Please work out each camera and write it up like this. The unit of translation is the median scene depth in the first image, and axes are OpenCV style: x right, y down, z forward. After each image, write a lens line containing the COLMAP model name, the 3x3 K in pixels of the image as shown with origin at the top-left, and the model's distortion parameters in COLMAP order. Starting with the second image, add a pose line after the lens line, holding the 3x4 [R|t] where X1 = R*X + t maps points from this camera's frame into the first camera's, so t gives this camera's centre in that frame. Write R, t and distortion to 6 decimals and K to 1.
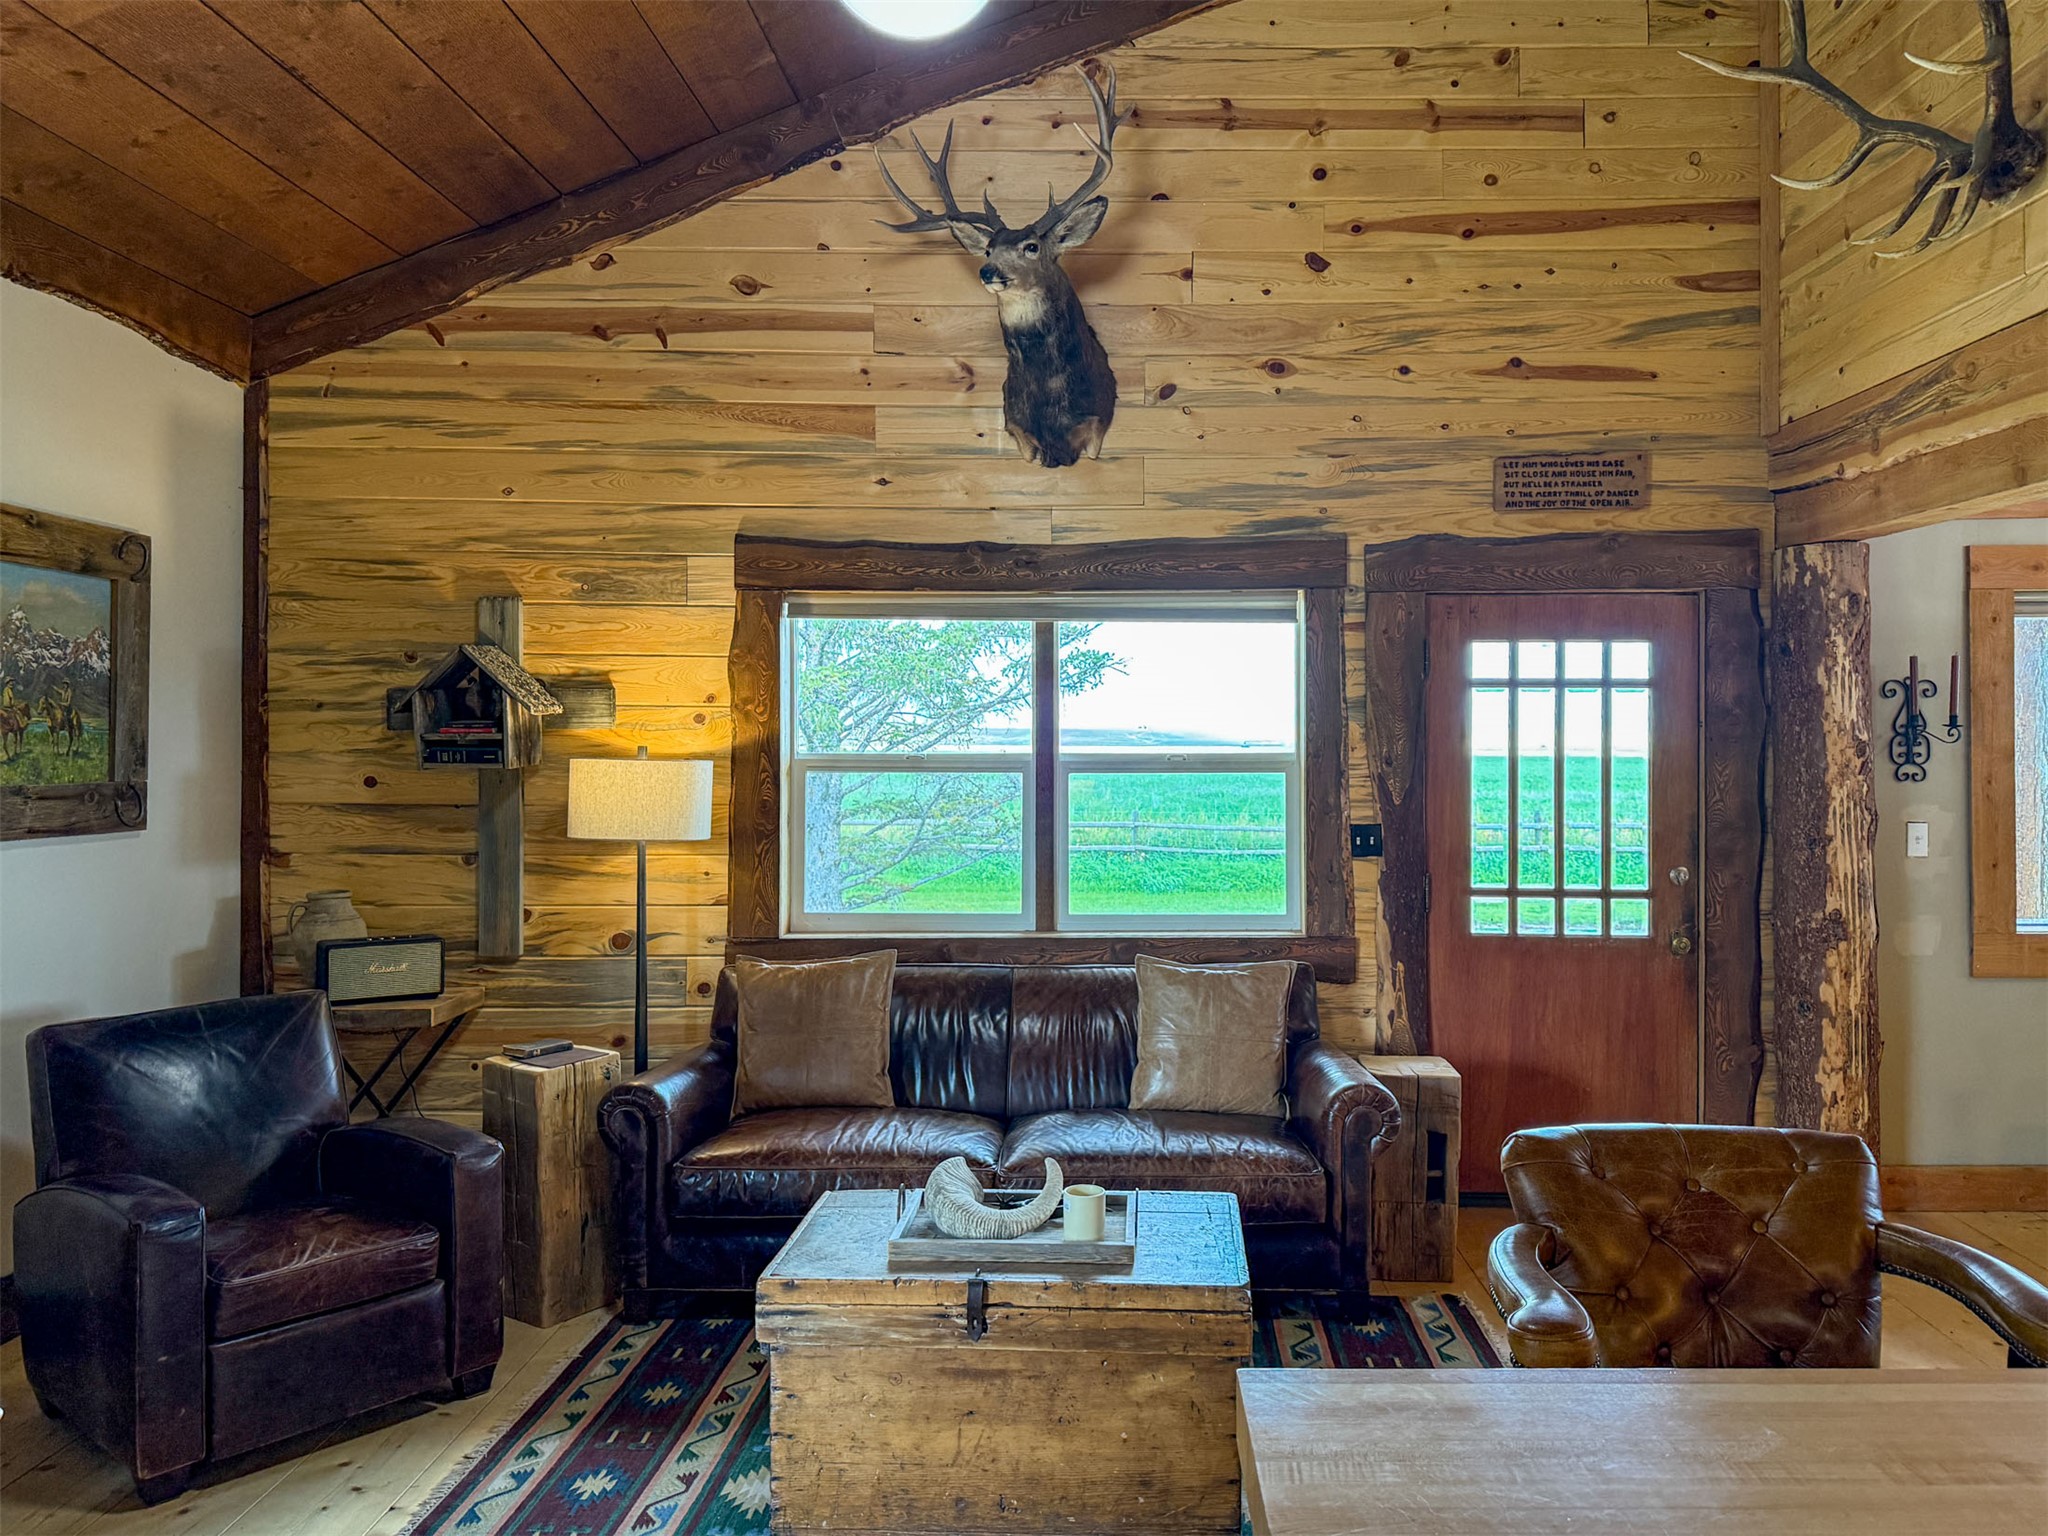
lens RADIAL K [[1525.0, 0, 1118.2], [0, 1525.0, 716.7], [0, 0, 1]] dist [0.095284, -0.135314]
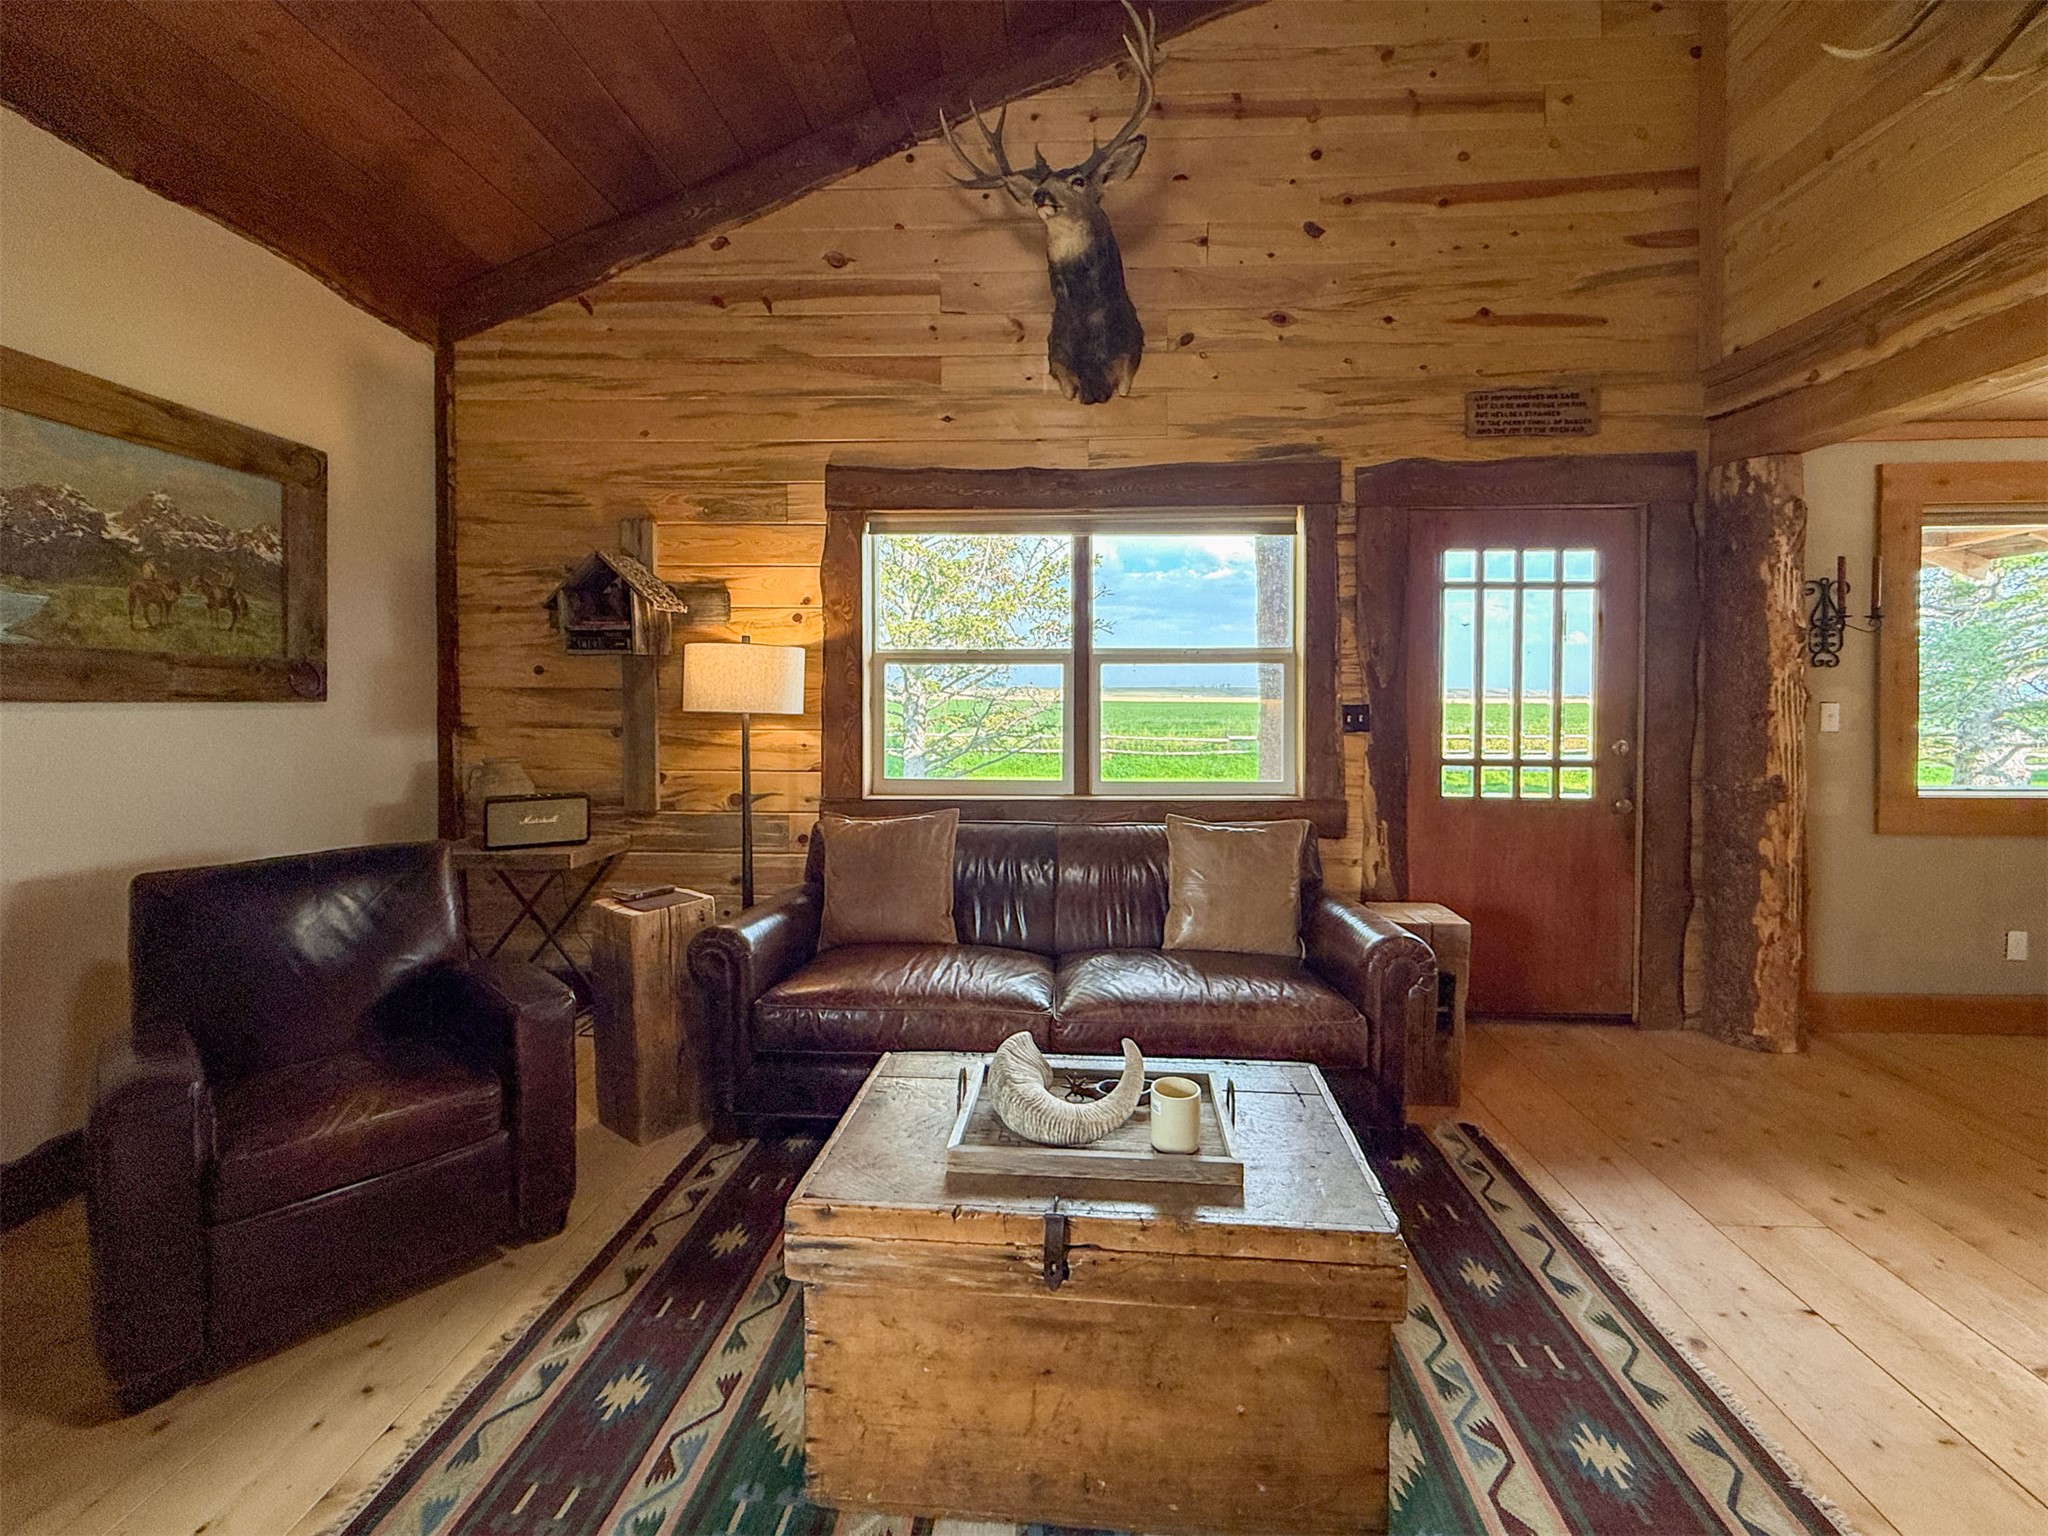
lens RADIAL K [[841.1, 0, 1062.5], [0, 841.1, 704.3], [0, 0, 1]] dist [-0.000681, 0.000433]
pose [[0.999644, 0.001452, -0.026635, -0.046920], [-0.000842, 0.999738, 0.022890, 0.055705], [0.026662, -0.022860, 0.999383, 0.348542]]
